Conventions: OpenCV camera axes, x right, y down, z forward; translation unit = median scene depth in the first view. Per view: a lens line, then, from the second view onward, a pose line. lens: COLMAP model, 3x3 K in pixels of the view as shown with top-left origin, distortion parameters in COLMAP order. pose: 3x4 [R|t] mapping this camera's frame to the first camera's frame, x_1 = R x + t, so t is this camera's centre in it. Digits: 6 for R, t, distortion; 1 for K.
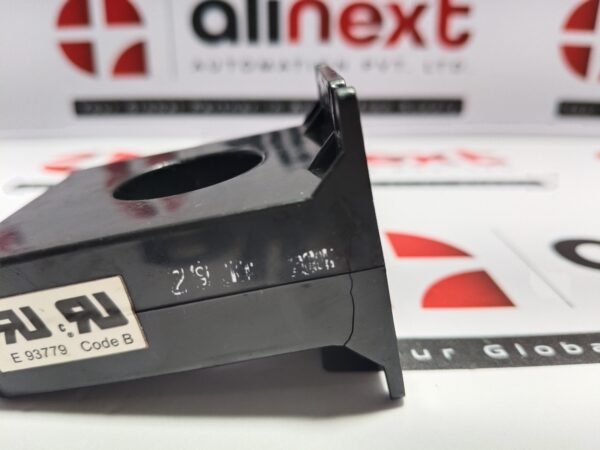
lens RADIAL K [[475.1, 0, 300.0], [0, 475.1, 225.0], [0, 0, 1]] dist [-0.007187, -0.101958]
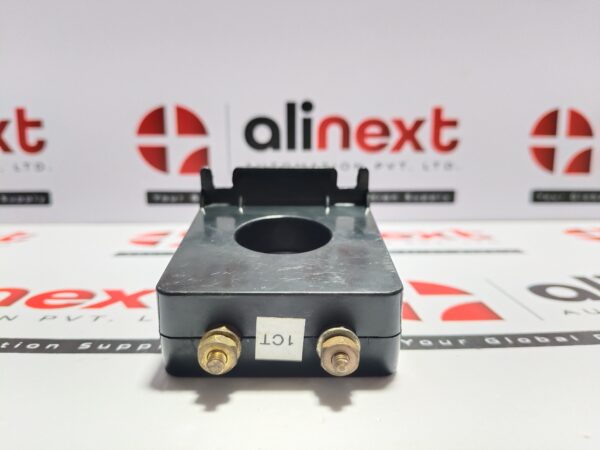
lens RADIAL K [[448.9, 0, 300.0], [0, 448.9, 225.0], [0, 0, 1]] dist [0.002226, -0.076993]
pose [[0.999987, -0.004553, -0.002285, -0.189596], [0.004029, 0.981397, -0.191946, 0.149153], [0.003117, 0.191934, 0.981403, -0.460360]]
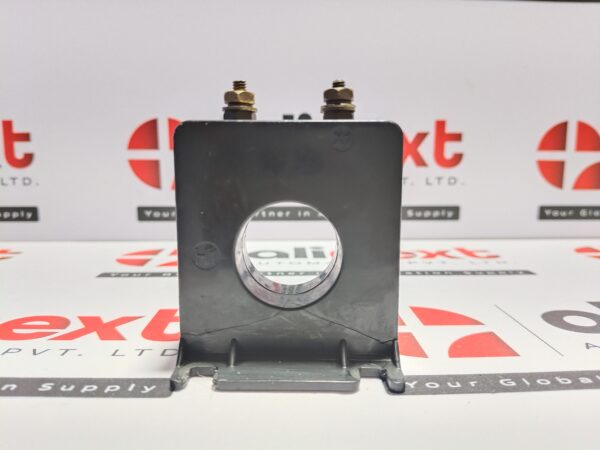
lens RADIAL K [[448.9, 0, 300.0], [0, 448.9, 225.0], [0, 0, 1]] dist [0.002226, -0.076993]
pose [[0.999977, -0.002828, -0.006244, -0.159065], [0.001386, 0.975534, -0.219845, 0.089750], [0.006713, 0.219831, 0.975515, -0.324266]]
